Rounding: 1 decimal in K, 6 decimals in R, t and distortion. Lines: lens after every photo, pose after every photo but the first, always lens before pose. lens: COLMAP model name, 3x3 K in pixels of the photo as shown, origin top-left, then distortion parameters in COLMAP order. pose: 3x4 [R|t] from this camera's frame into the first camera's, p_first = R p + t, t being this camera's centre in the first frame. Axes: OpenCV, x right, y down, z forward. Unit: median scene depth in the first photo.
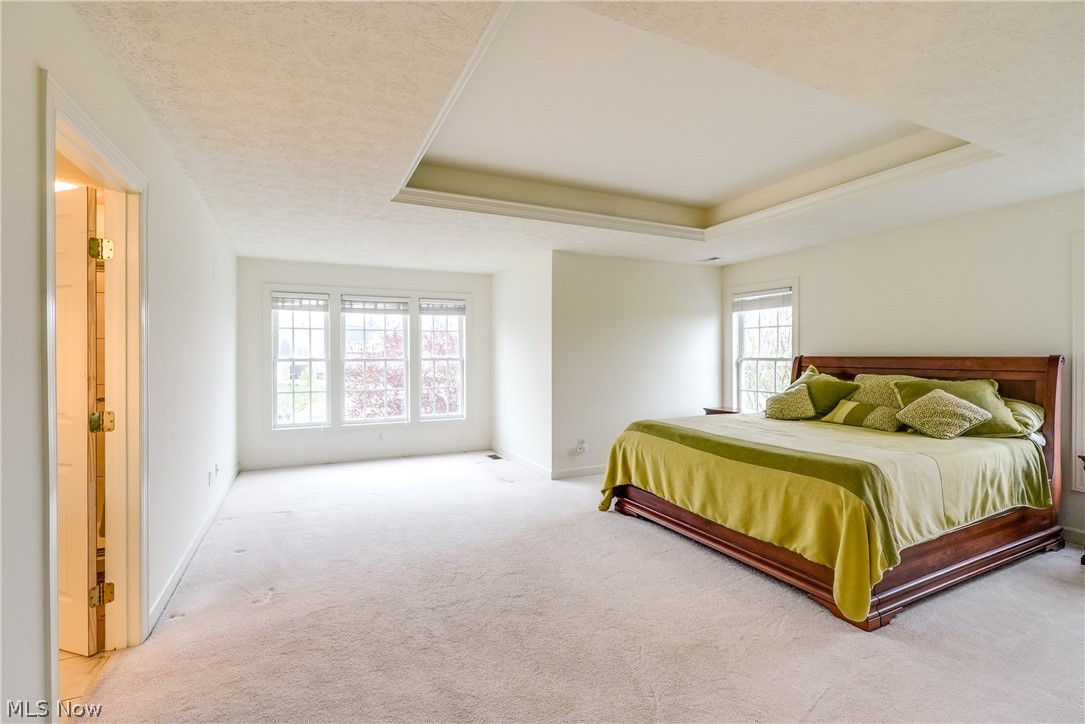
lens RADIAL K [[498.8, 0, 544.4], [0, 498.8, 357.9], [0, 0, 1]] dist [-0.004096, -0.000168]
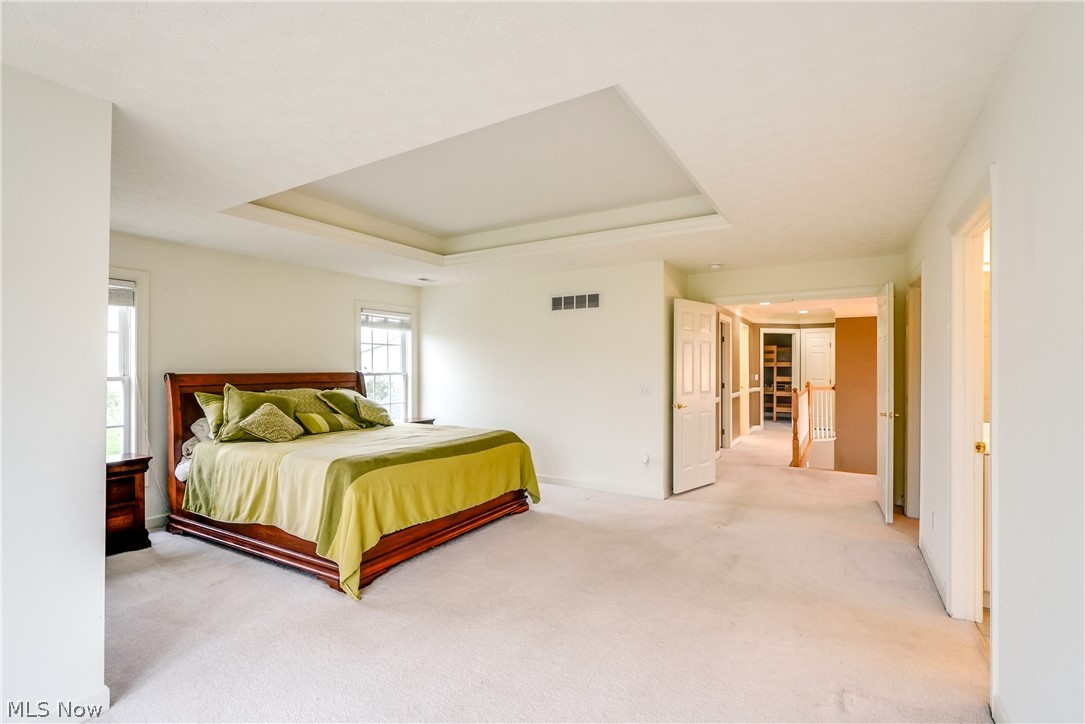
lens RADIAL K [[498.8, 0, 542.8], [0, 498.8, 364.2], [0, 0, 1]] dist [-0.004096, -0.000168]
pose [[-0.544421, 0.004981, 0.838797, -0.694335], [0.009105, 0.999959, -0.000028, -0.021950], [-0.838763, 0.007623, -0.544444, 1.326892]]
